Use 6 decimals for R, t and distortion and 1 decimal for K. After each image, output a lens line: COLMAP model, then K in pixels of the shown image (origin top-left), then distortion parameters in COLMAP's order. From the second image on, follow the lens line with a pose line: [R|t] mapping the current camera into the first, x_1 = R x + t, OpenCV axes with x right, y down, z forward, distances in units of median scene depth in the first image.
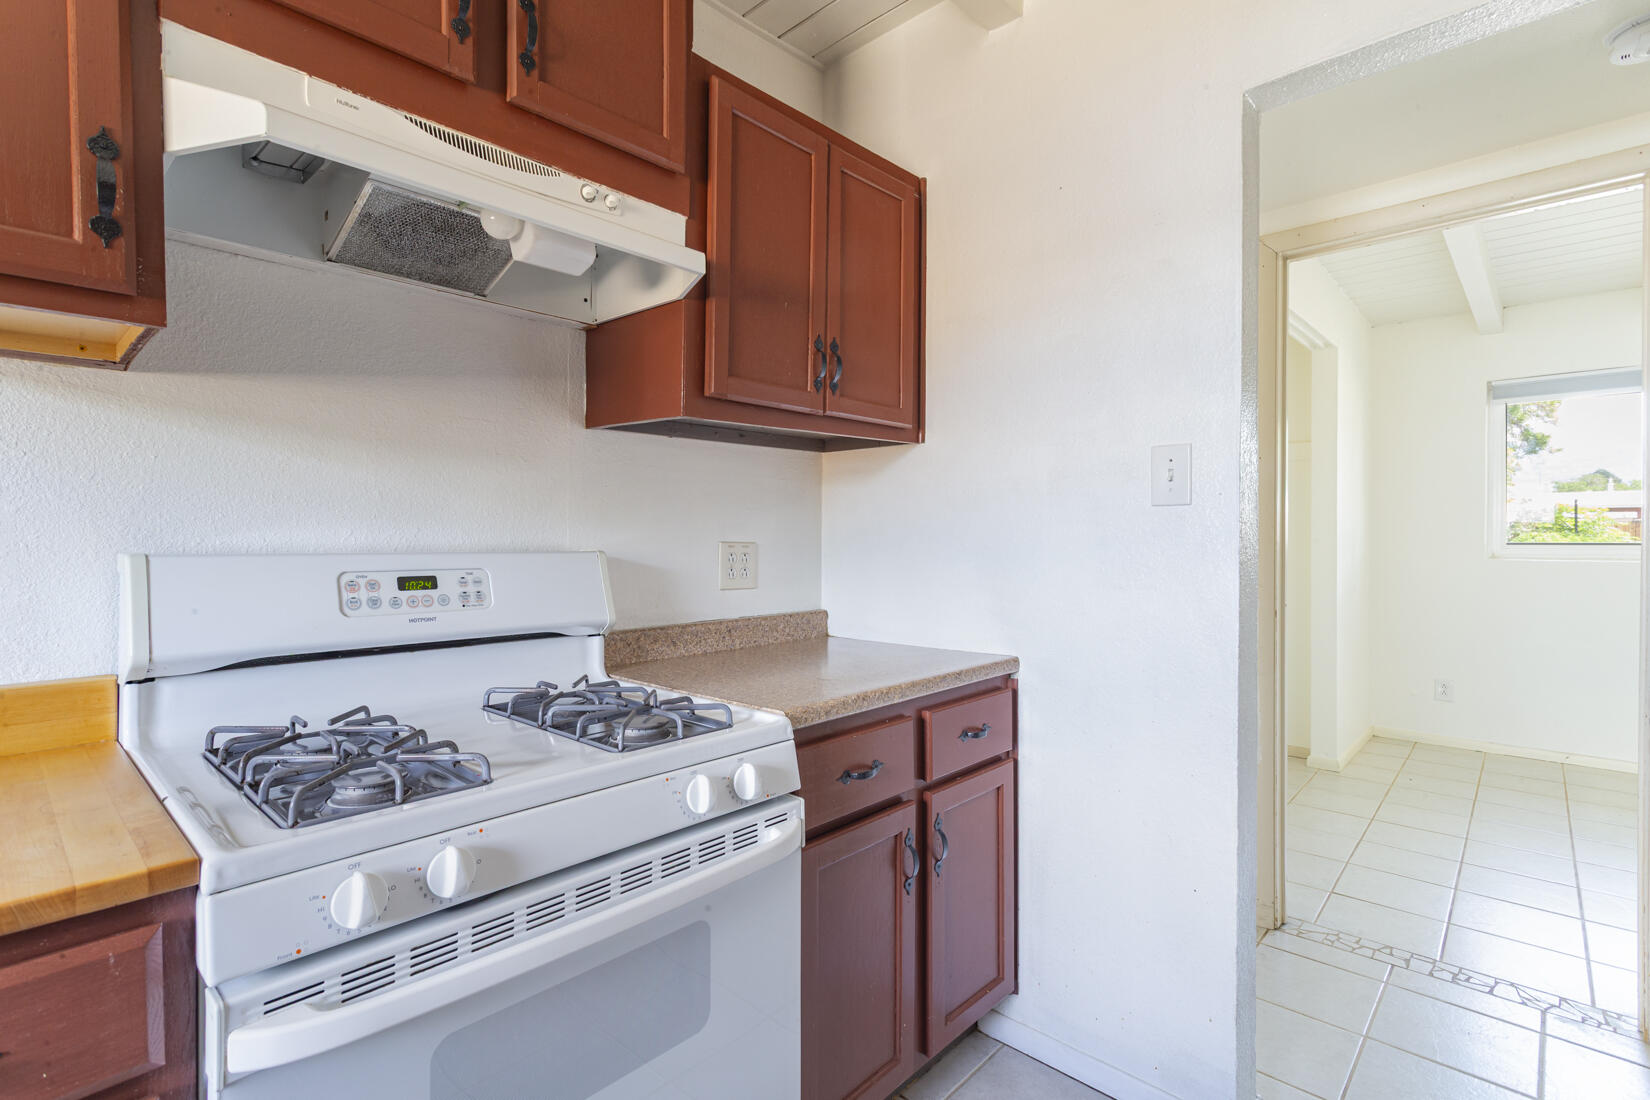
lens RADIAL K [[792.0, 0, 825.8], [0, 792.0, 546.3], [0, 0, 1]] dist [0.007009, 0.000256]
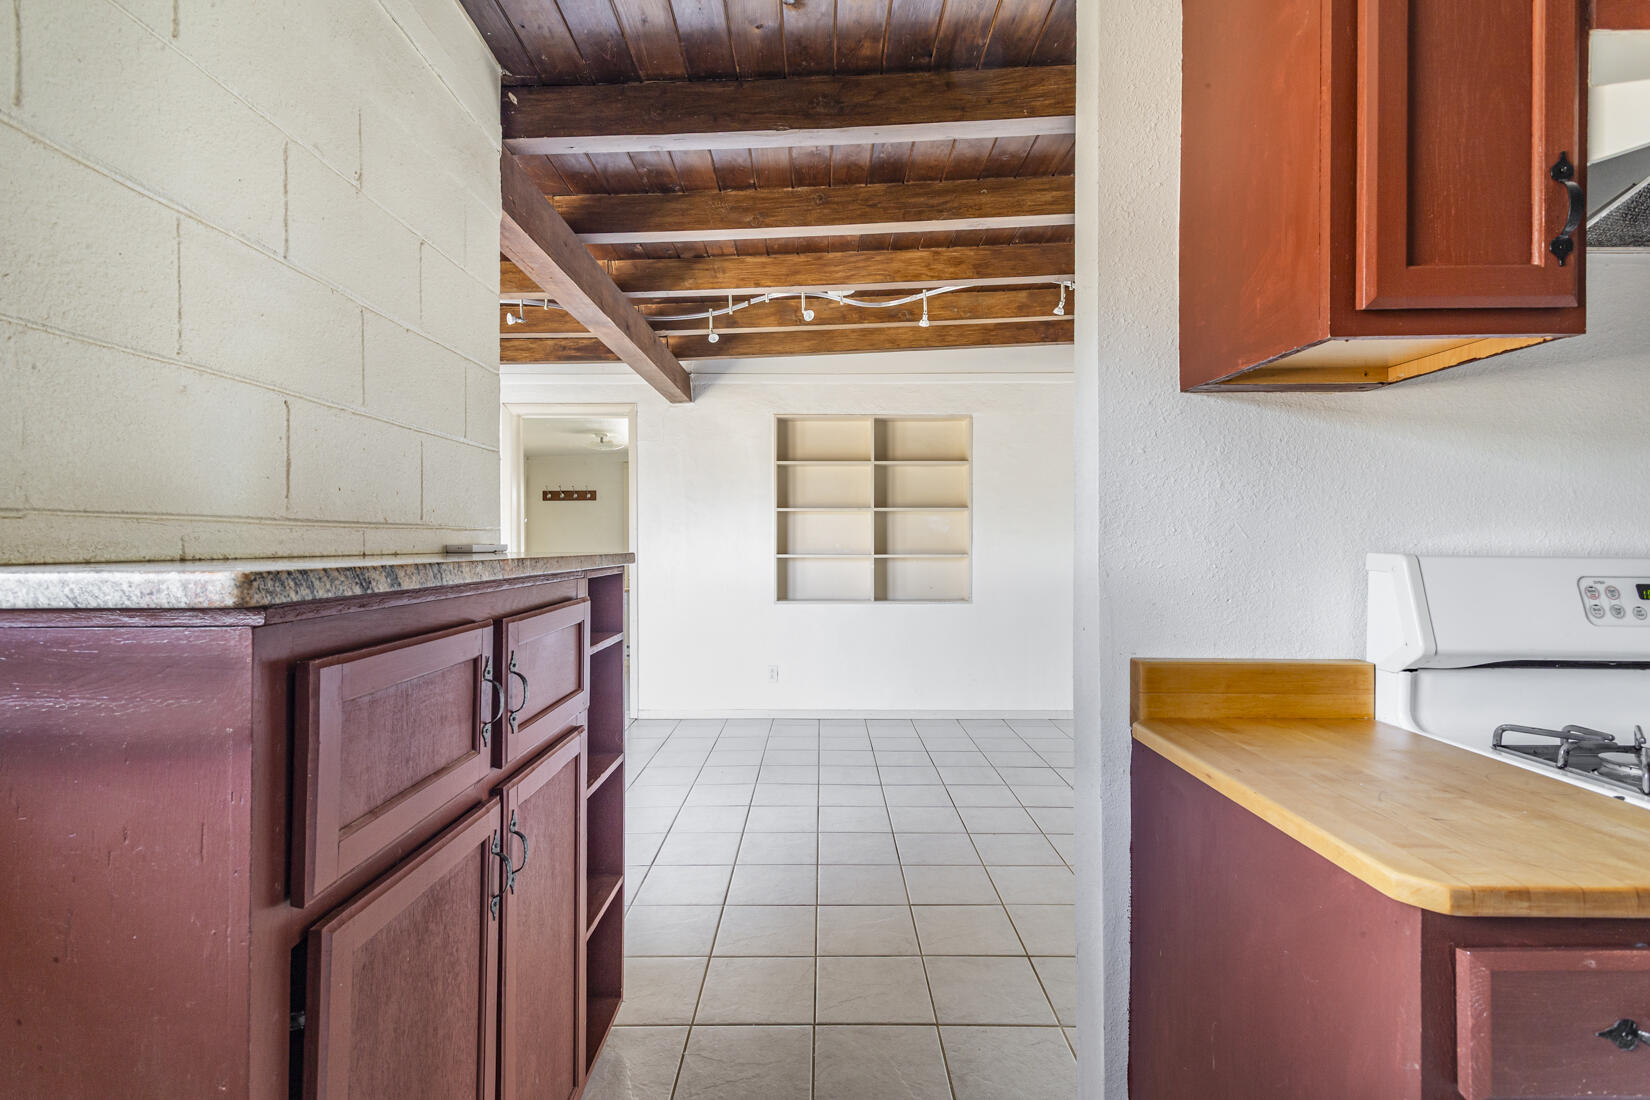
lens RADIAL K [[792.0, 0, 819.0], [0, 792.0, 548.8], [0, 0, 1]] dist [0.007009, 0.000256]
pose [[0.661682, 0.009363, -0.749726, -0.492318], [-0.011079, 0.999935, 0.002710, 0.007040], [0.749702, 0.006513, 0.661743, -0.286645]]
